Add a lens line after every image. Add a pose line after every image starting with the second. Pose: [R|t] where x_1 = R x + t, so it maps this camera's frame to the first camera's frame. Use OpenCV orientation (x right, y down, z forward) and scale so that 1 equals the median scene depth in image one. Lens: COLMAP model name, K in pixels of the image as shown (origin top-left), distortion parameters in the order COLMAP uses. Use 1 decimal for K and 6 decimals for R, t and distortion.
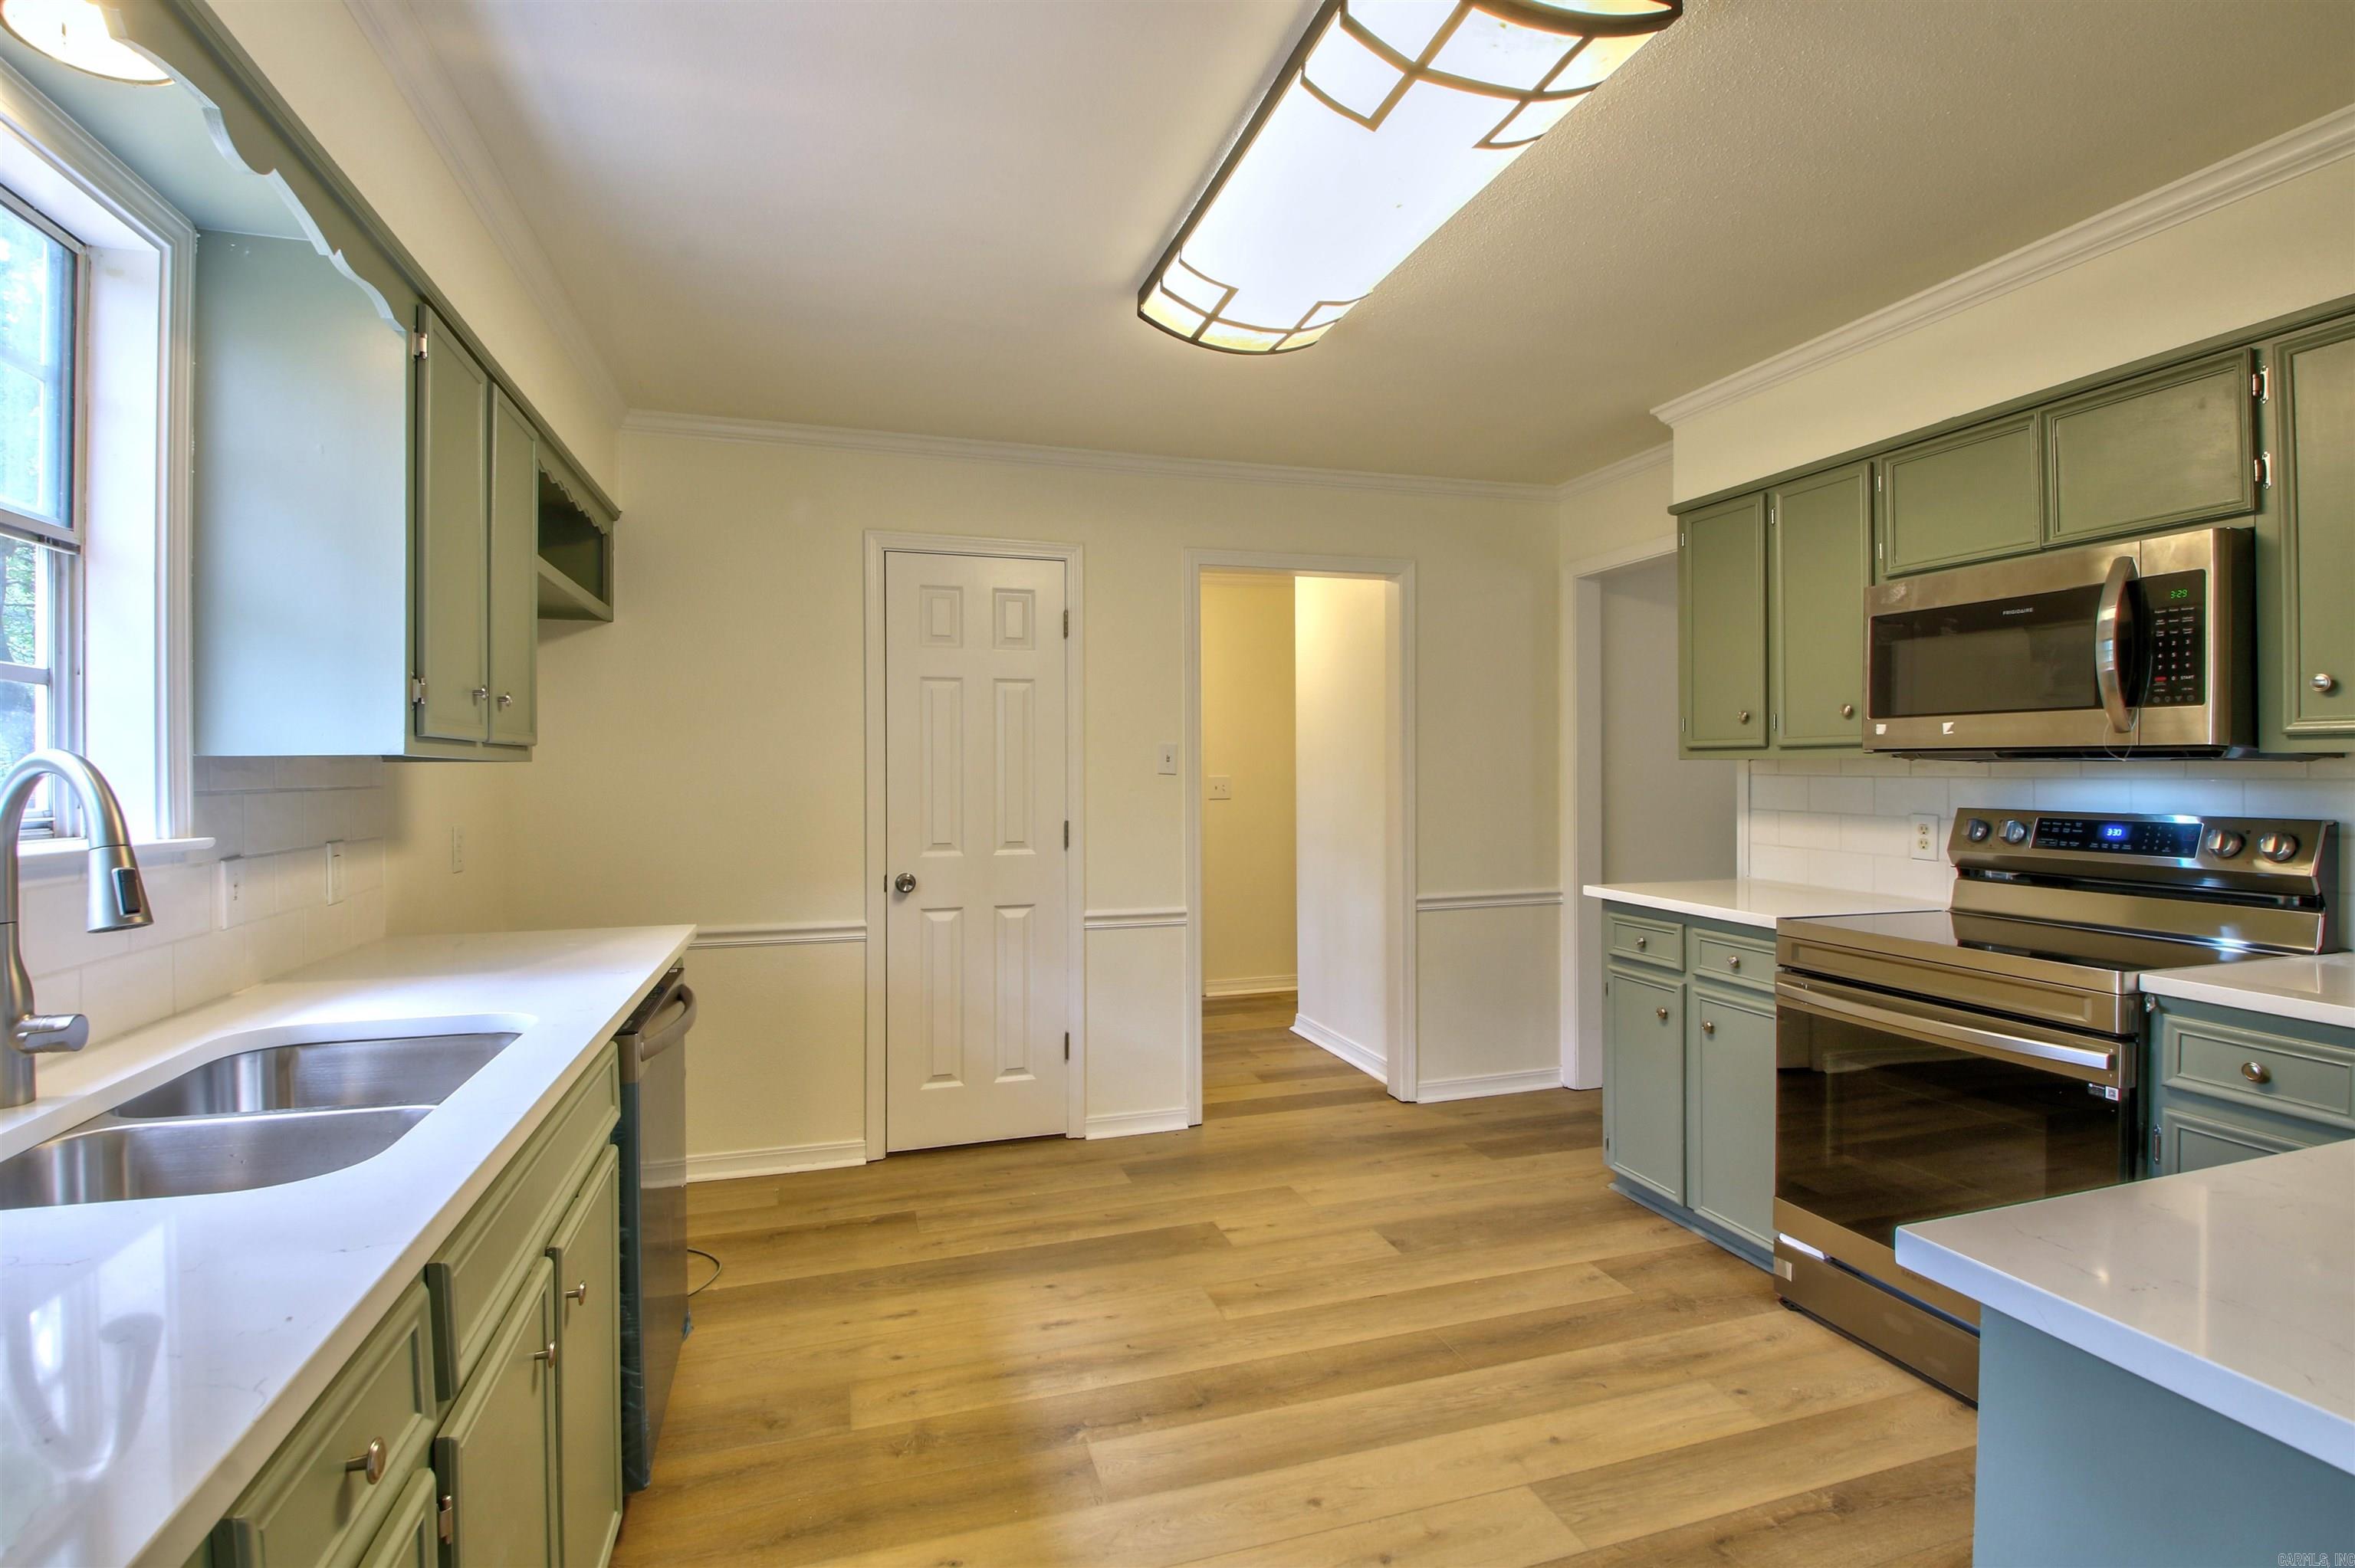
lens RADIAL K [[1097.1, 0, 1181.6], [0, 1097.1, 768.8], [0, 0, 1]] dist [0.026208, -0.038105]
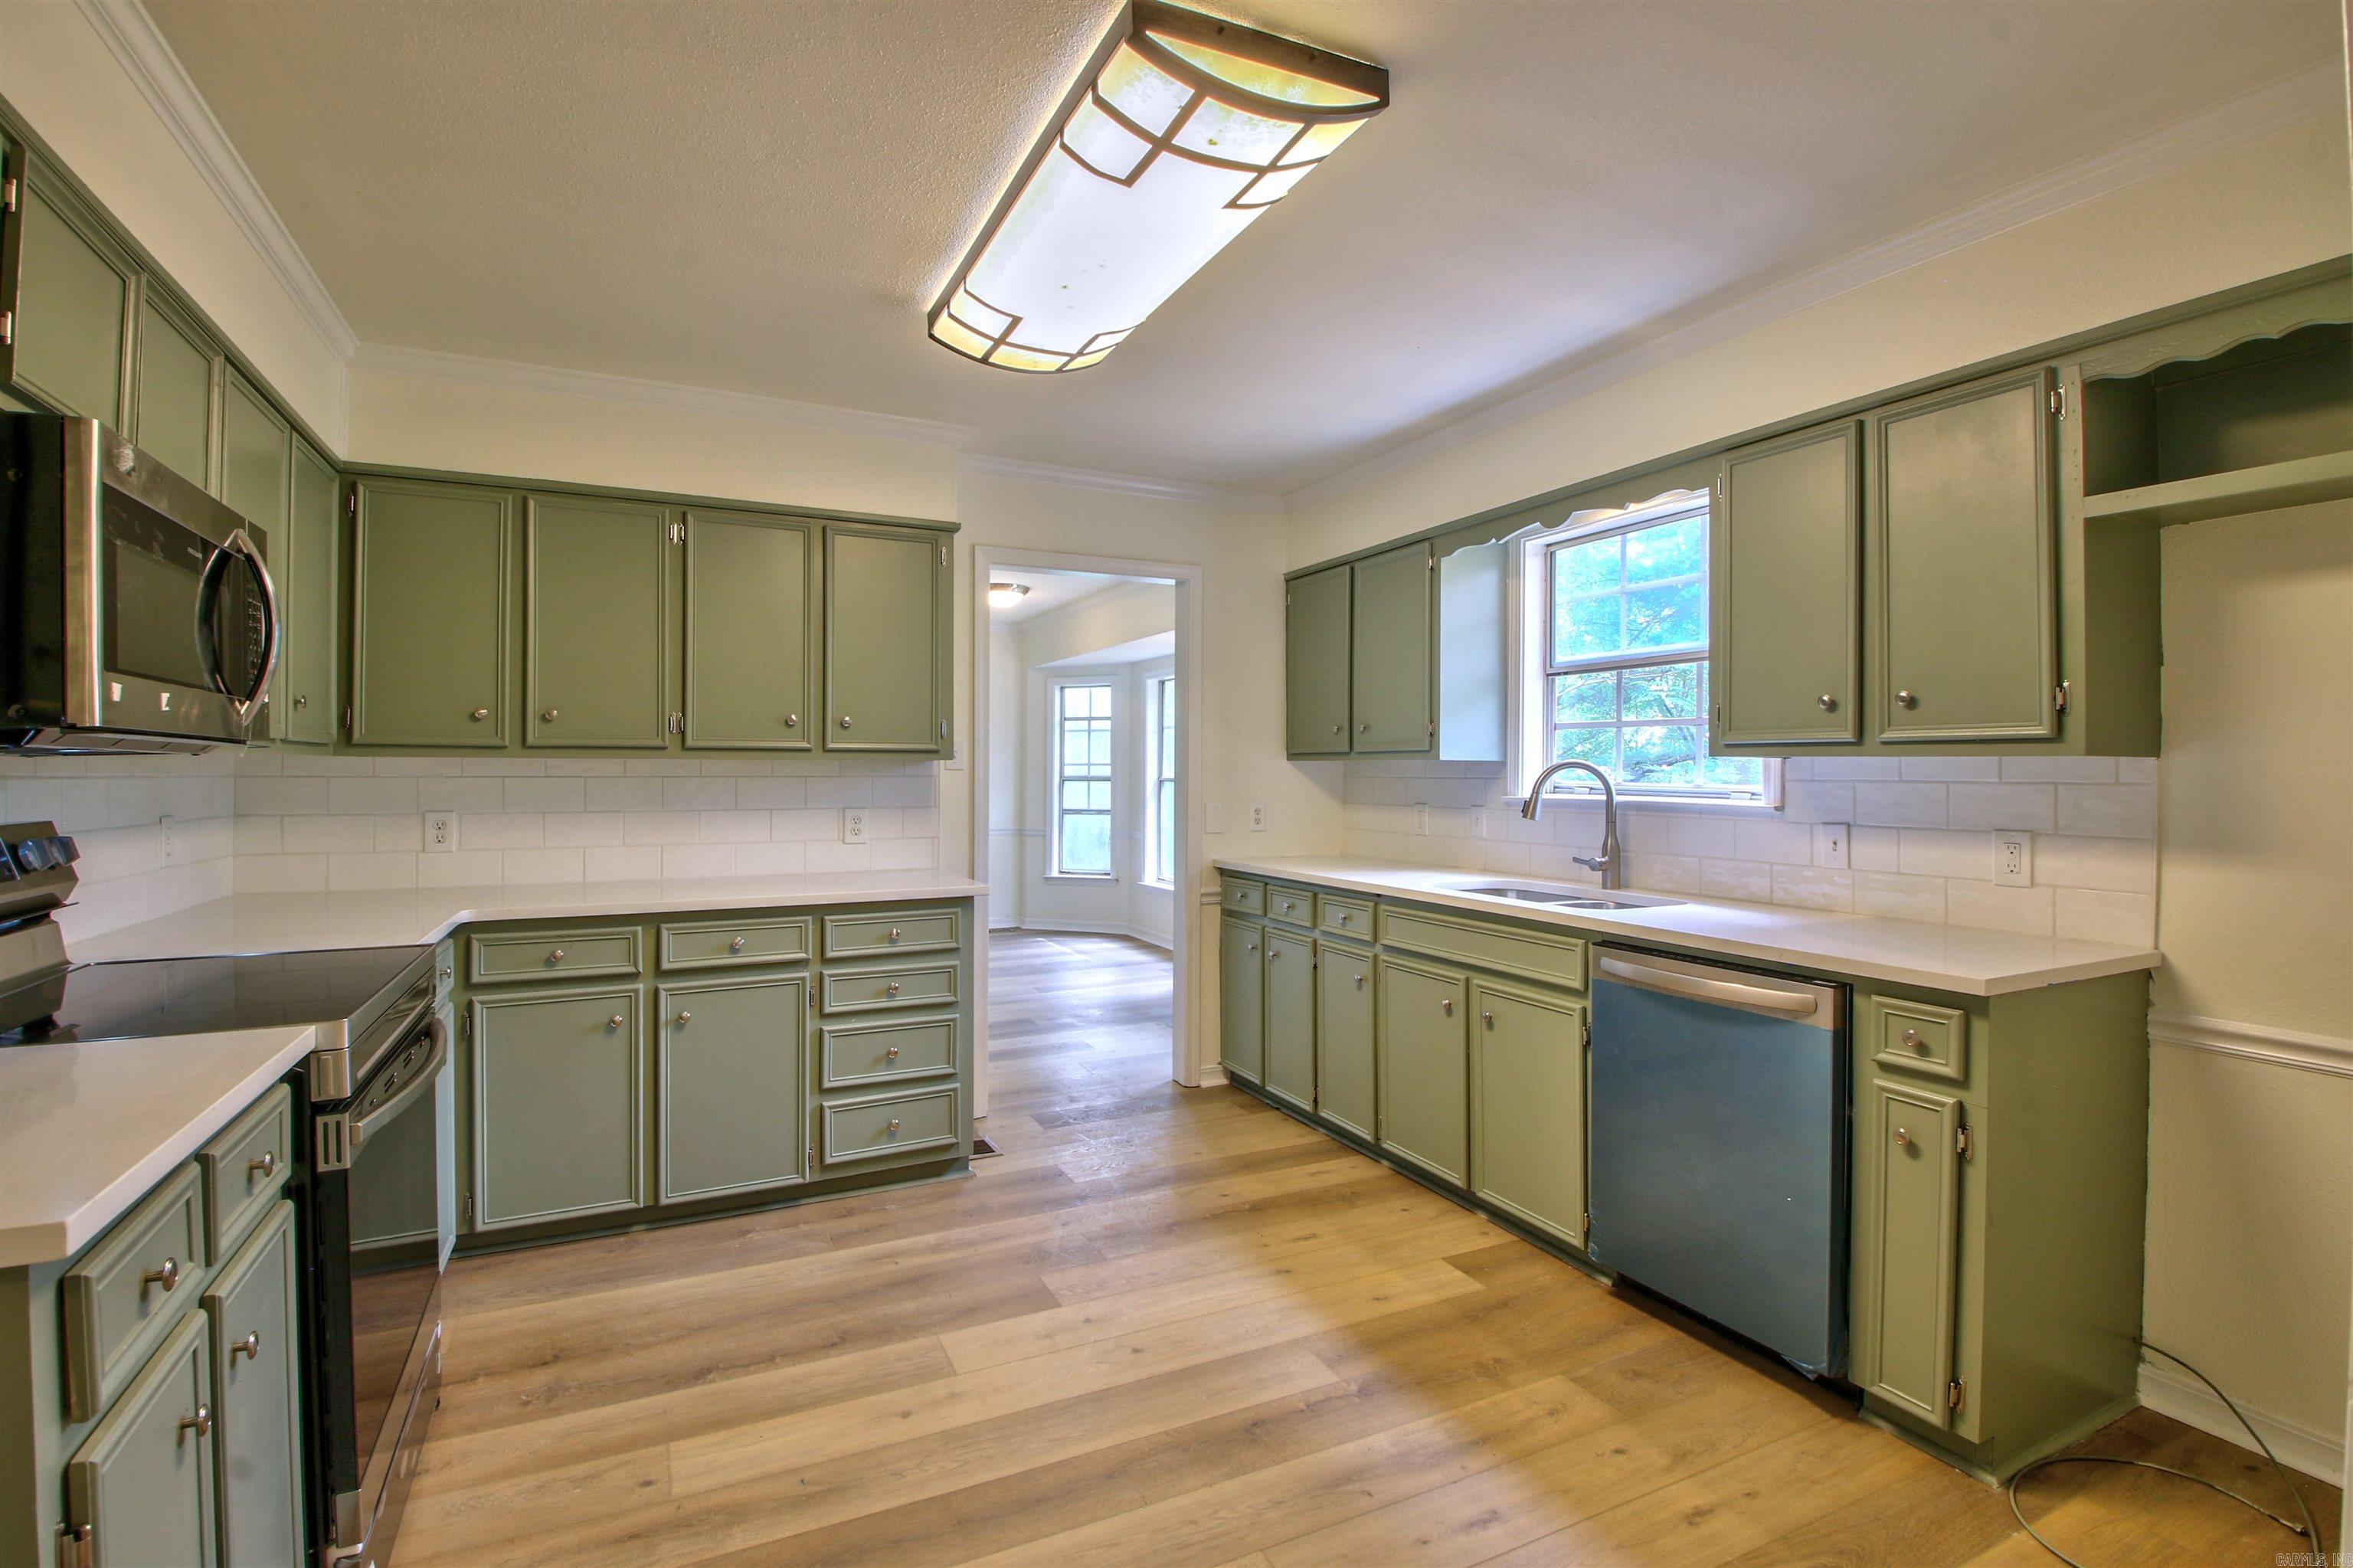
lens RADIAL K [[1076.7, 0, 1175.4], [0, 1076.7, 774.1], [0, 0, 1]] dist [0.002531, -0.027032]
pose [[-0.988705, 0.001664, -0.149866, 0.171711], [0.000973, 0.999989, 0.004681, 0.002540], [0.149872, 0.004483, -0.988695, 1.466988]]
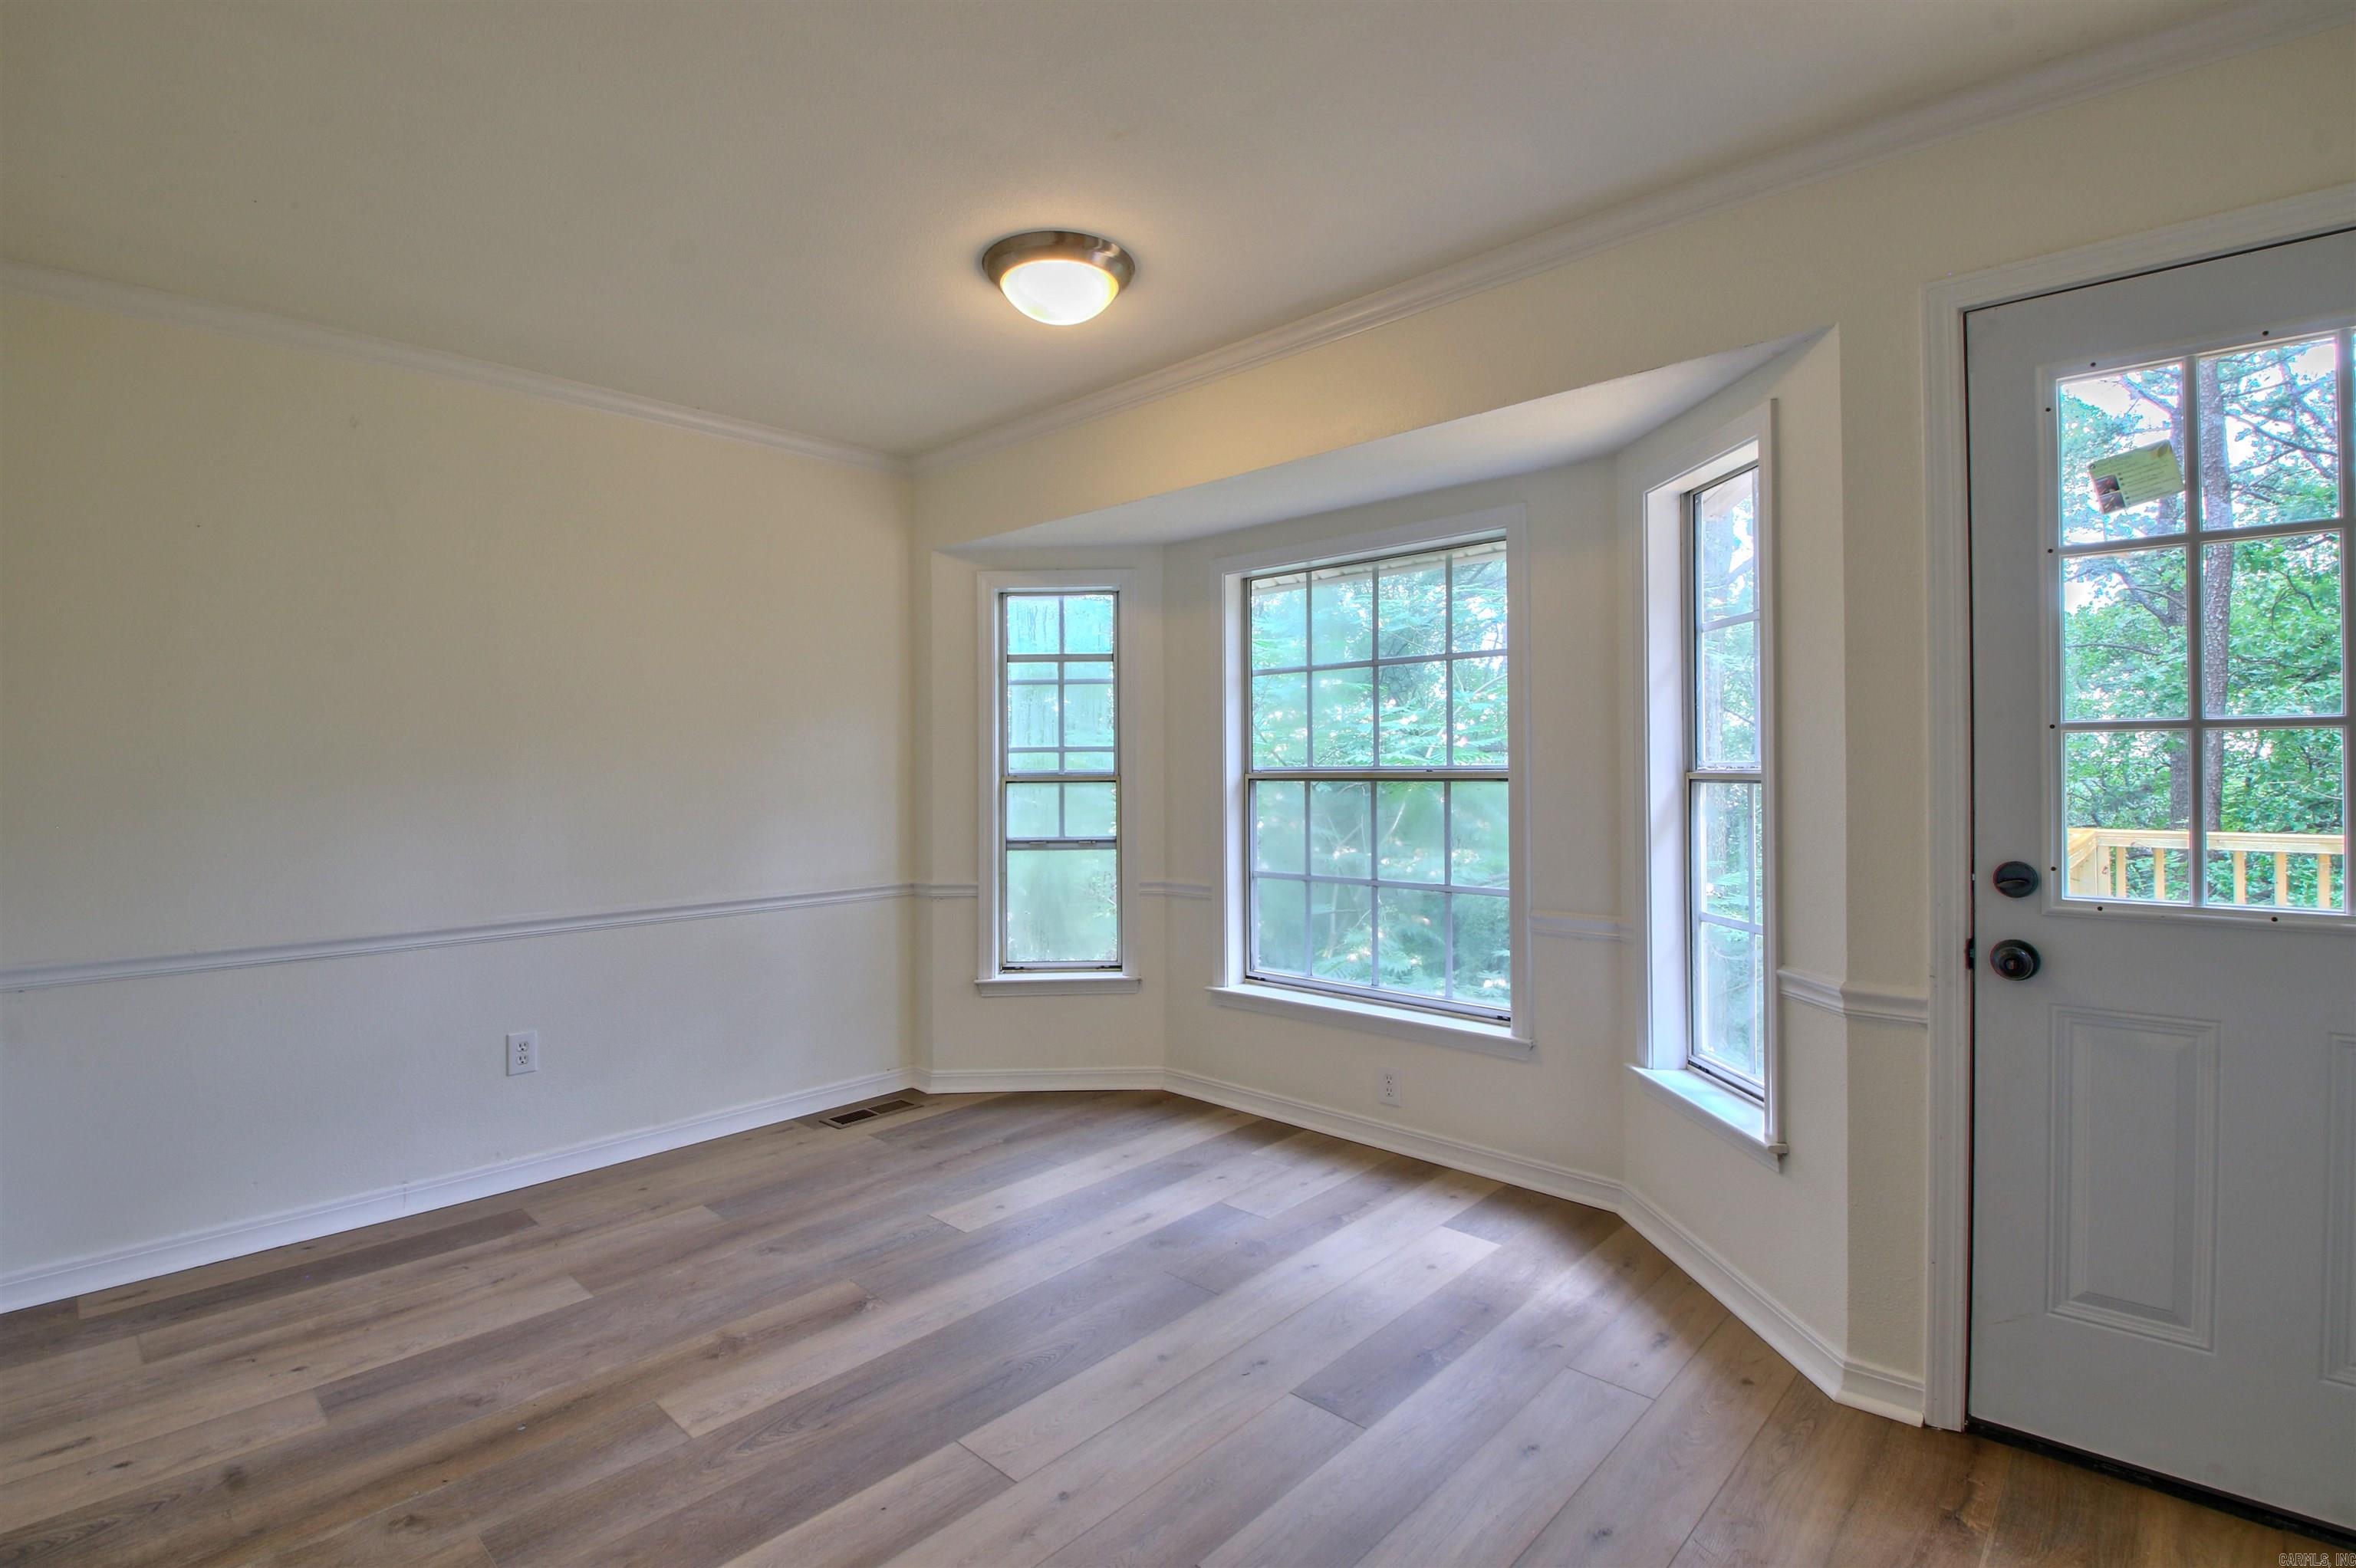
lens RADIAL K [[1094.6, 0, 1176.3], [0, 1094.6, 769.7], [0, 0, 1]] dist [0.008275, -0.019194]
pose [[-0.871805, 0.007117, -0.489801, 0.557941], [0.008512, 0.999964, -0.000622, 0.018688], [0.489778, -0.004712, -0.871834, -0.097116]]
